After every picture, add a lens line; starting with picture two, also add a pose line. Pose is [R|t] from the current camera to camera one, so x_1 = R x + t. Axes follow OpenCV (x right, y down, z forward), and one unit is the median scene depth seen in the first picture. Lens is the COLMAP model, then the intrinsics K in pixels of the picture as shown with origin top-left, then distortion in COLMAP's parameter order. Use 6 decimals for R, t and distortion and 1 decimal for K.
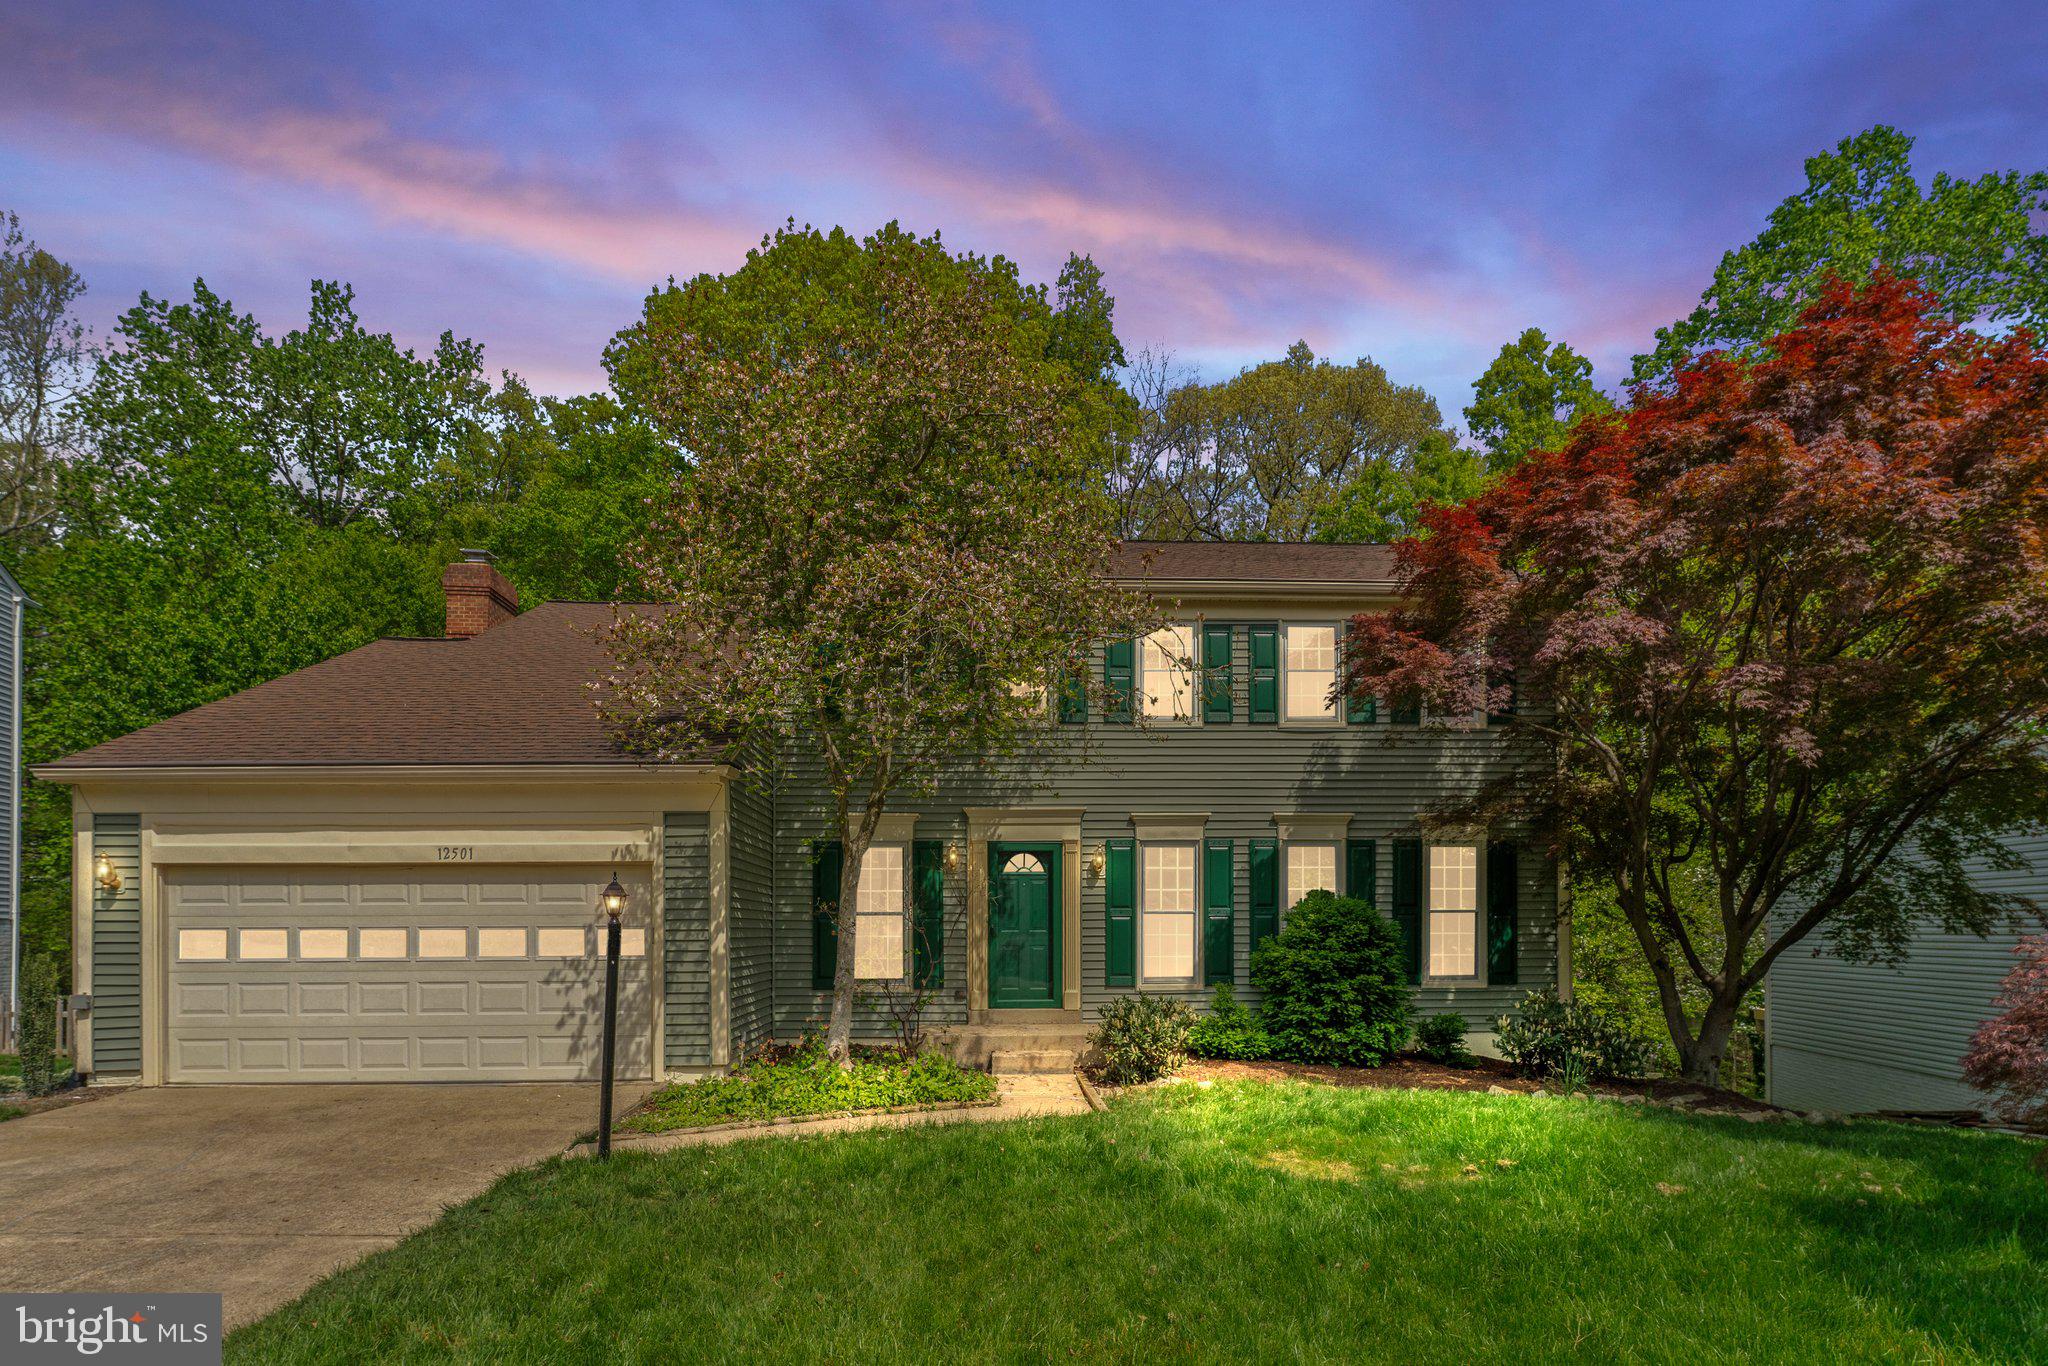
lens RADIAL K [[917.6, 0, 1020.2], [0, 917.6, 782.4], [0, 0, 1]] dist [-0.002780, -0.001517]
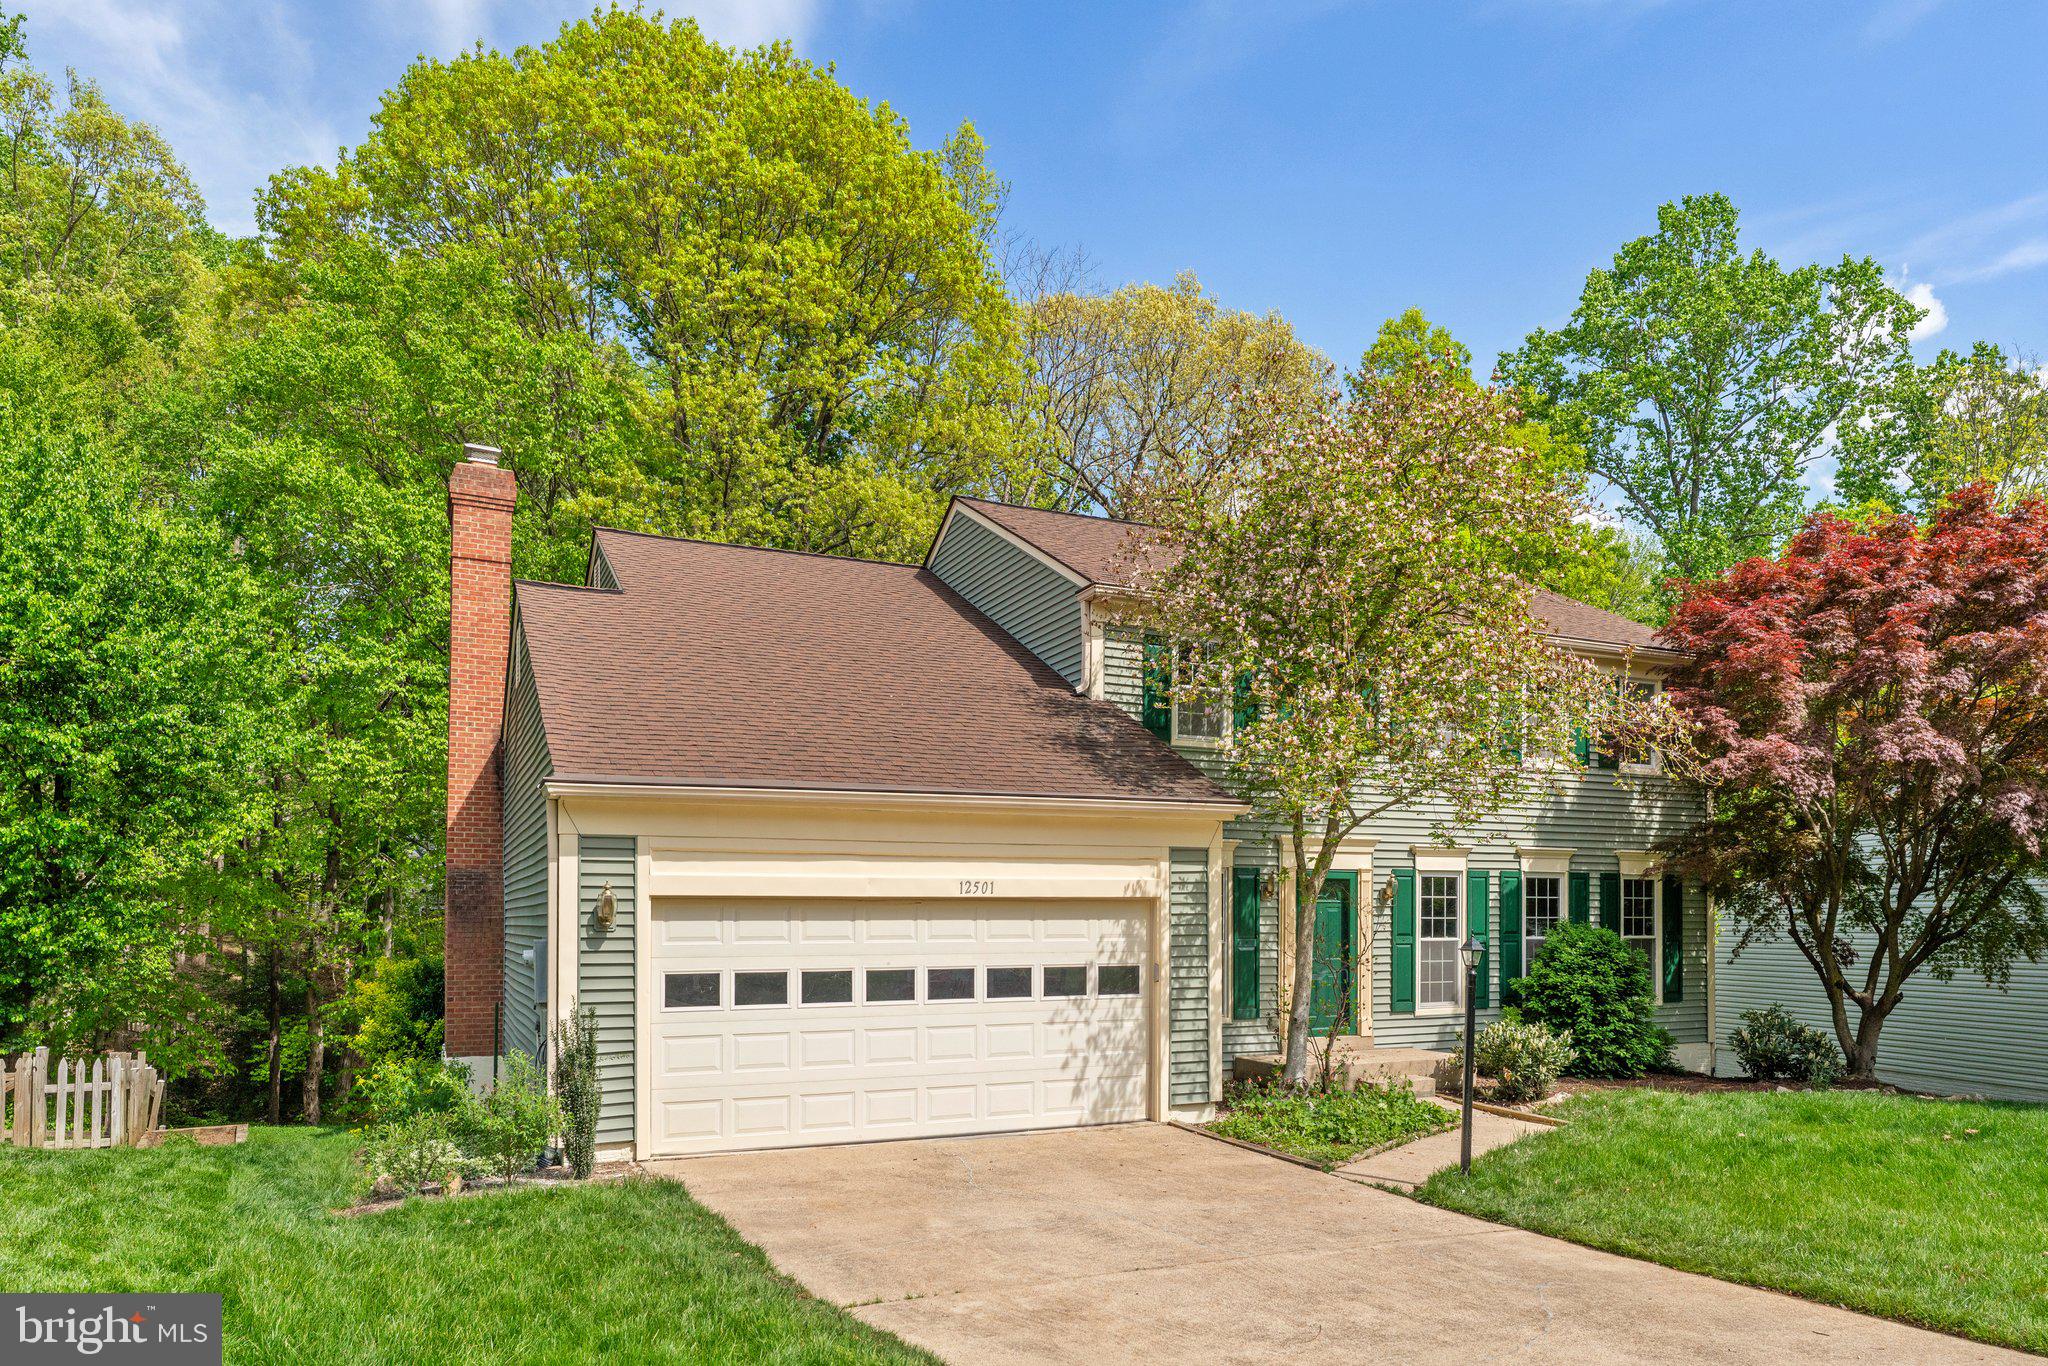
lens RADIAL K [[1220.7, 0, 1023.0], [0, 1220.7, 682.8], [0, 0, 1]] dist [-0.005502, 0.000967]
pose [[0.934686, 0.070833, 0.348346, -1.013466], [-0.058183, 0.997215, -0.046658, -0.075166], [-0.350680, 0.023343, 0.936204, -0.190081]]
